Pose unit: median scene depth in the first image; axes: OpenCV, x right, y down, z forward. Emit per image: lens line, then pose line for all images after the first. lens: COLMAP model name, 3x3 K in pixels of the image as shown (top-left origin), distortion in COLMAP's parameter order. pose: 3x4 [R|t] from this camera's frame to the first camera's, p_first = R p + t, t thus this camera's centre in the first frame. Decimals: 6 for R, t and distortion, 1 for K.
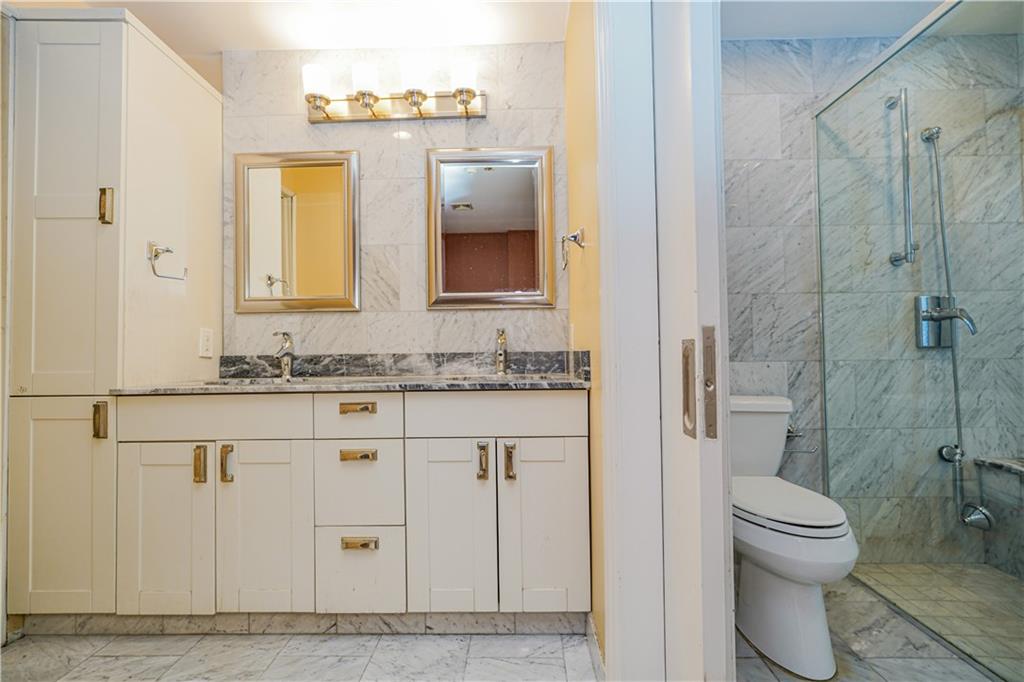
lens RADIAL K [[448.6, 0, 513.2], [0, 448.6, 342.3], [0, 0, 1]] dist [-0.019162, 0.010543]
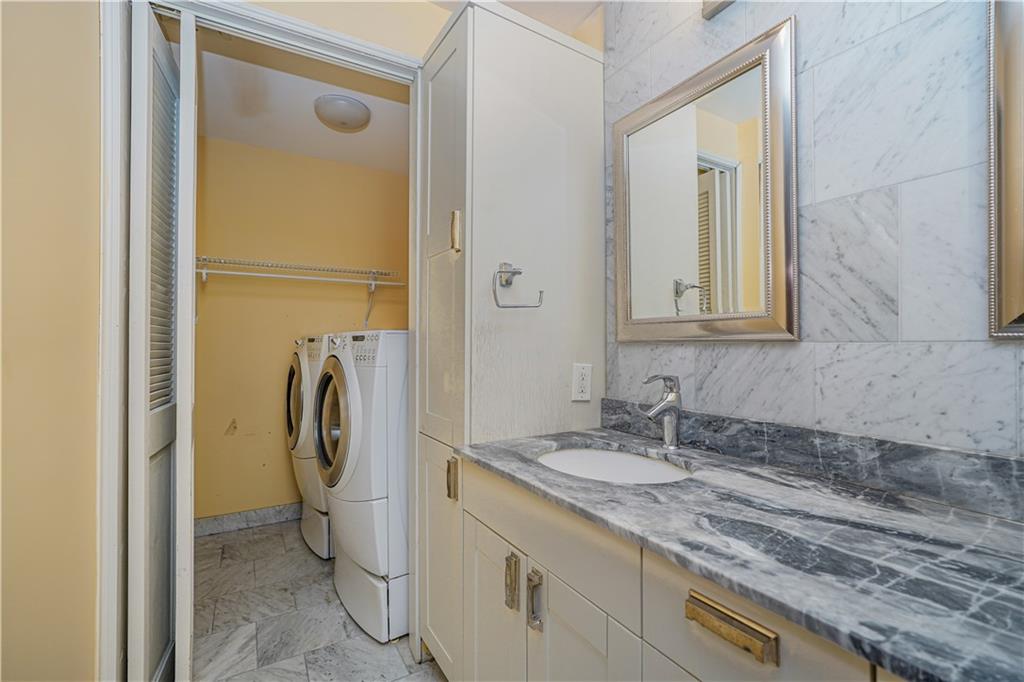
lens RADIAL K [[448.6, 0, 513.2], [0, 448.6, 342.3], [0, 0, 1]] dist [-0.019162, 0.010543]
pose [[0.528319, 0.009978, -0.848988, -0.082556], [0.007572, 0.999836, 0.016462, -0.072624], [0.849012, -0.015125, 0.528156, 0.435492]]
